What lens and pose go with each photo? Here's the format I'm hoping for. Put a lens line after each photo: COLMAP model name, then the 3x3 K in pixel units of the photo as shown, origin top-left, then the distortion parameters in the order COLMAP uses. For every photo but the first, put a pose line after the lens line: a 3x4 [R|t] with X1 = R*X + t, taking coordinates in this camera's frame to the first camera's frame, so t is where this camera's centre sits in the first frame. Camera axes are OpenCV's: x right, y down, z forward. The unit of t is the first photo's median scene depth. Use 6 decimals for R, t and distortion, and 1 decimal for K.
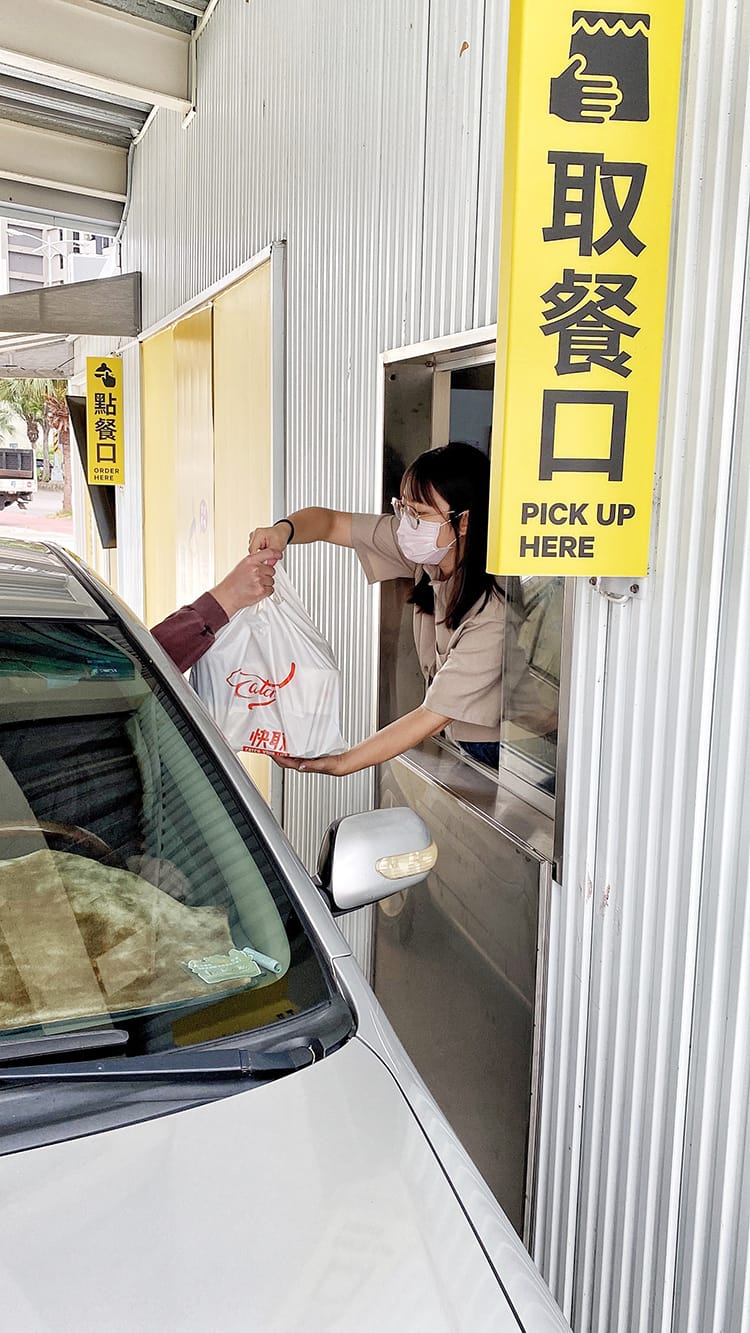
lens RADIAL K [[1172.1, 0, 375.0], [0, 1172.1, 666.5], [0, 0, 1]] dist [0.010040, 0.012899]
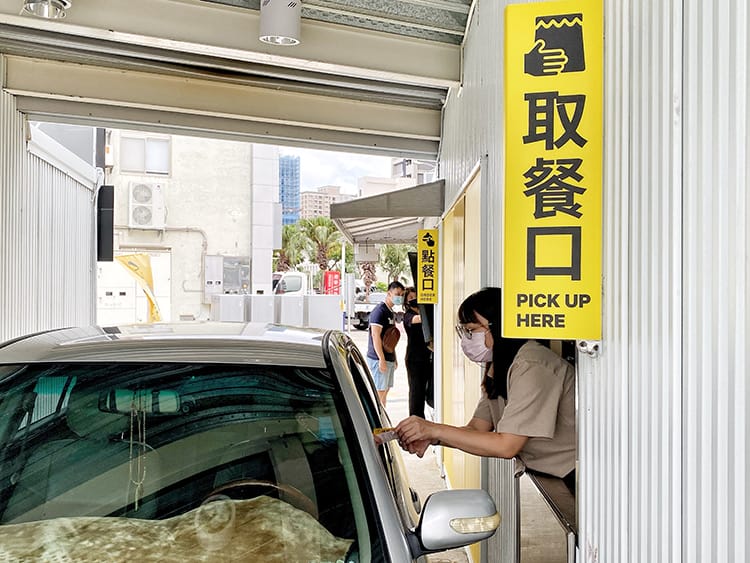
lens RADIAL K [[741.1, 0, 375.0], [0, 741.1, 281.5], [0, 0, 1]] dist [0.325845, -0.833430]
pose [[0.945697, -0.014735, -0.324717, 0.283059], [-0.046169, 0.982755, -0.179056, 0.043768], [0.321755, 0.184325, 0.928708, -0.060609]]
